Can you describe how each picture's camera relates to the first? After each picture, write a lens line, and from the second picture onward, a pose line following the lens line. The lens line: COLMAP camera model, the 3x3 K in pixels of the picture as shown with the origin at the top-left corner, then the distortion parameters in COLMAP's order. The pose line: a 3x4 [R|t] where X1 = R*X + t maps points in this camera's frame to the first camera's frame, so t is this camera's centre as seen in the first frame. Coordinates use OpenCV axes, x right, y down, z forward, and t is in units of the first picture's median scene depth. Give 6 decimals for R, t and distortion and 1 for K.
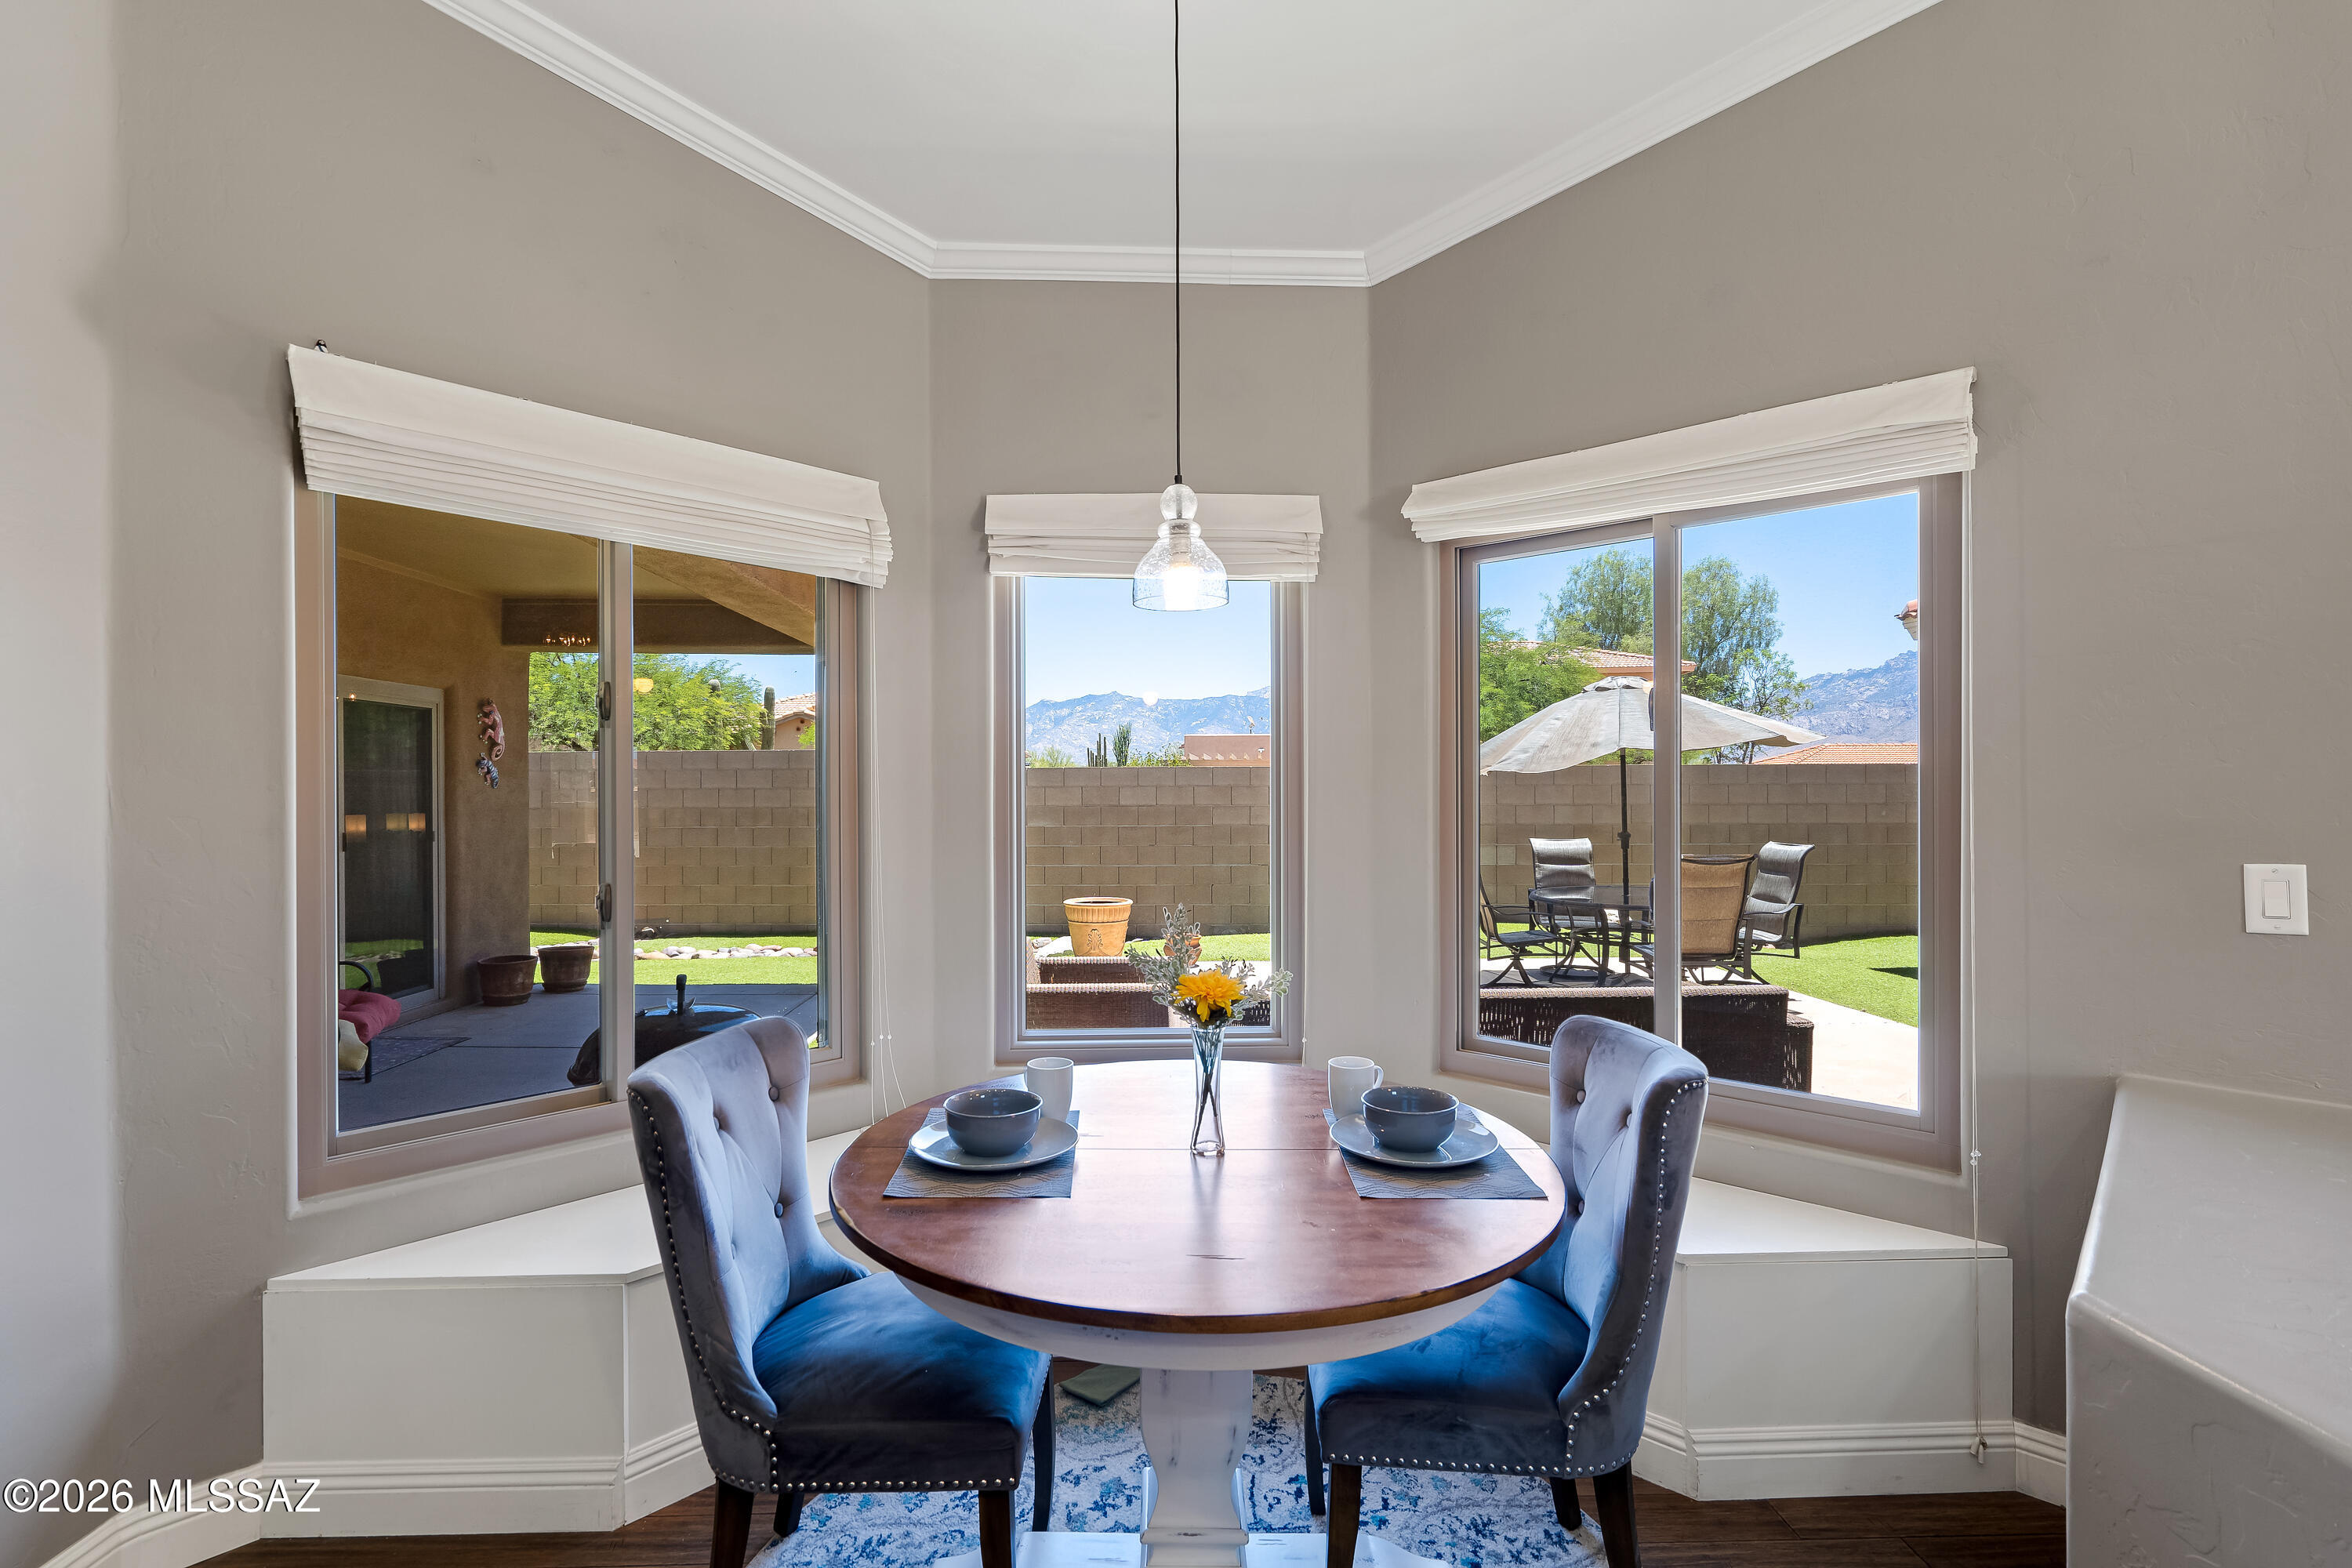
lens RADIAL K [[1081.1, 0, 1176.7], [0, 1081.1, 786.8], [0, 0, 1]] dist [-0.003775, 0.000607]
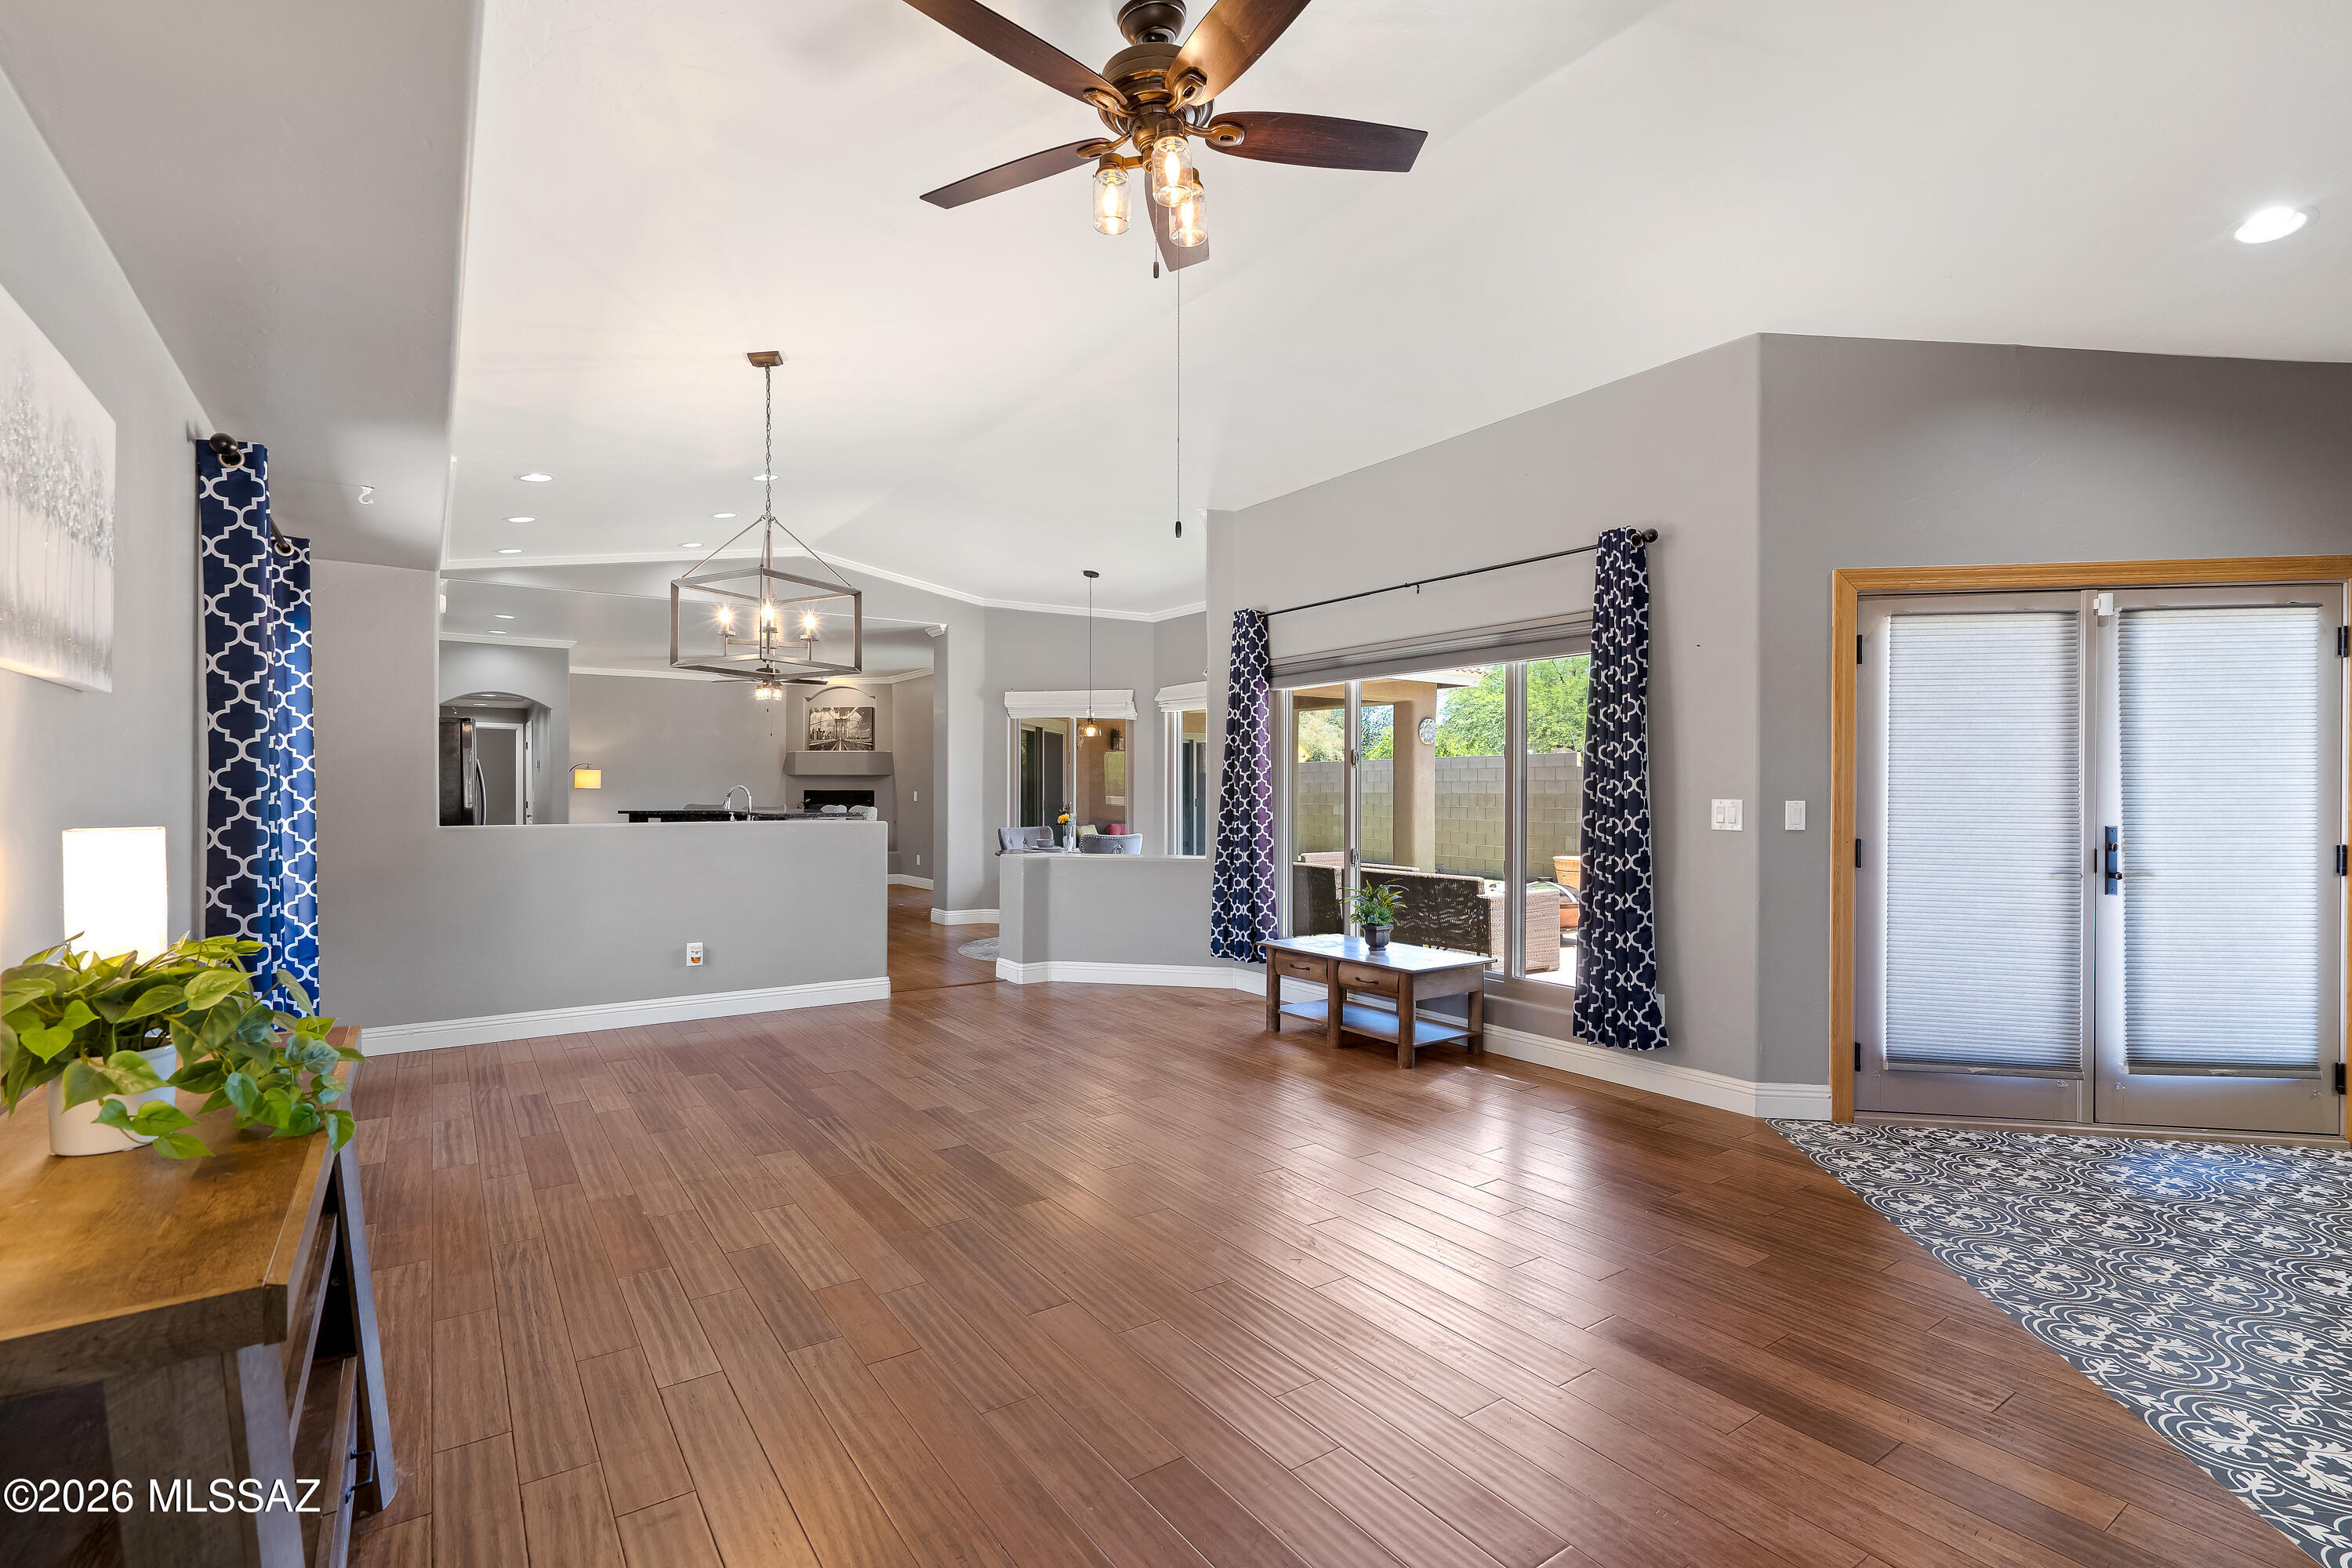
lens RADIAL K [[1081.1, 0, 1185.4], [0, 1081.1, 784.3], [0, 0, 1]] dist [-0.003775, 0.000607]
pose [[0.551841, 0.001932, -0.833947, 0.633130], [0.001361, 0.999994, 0.003217, 0.001197], [0.833948, -0.002910, 0.551835, -0.180171]]
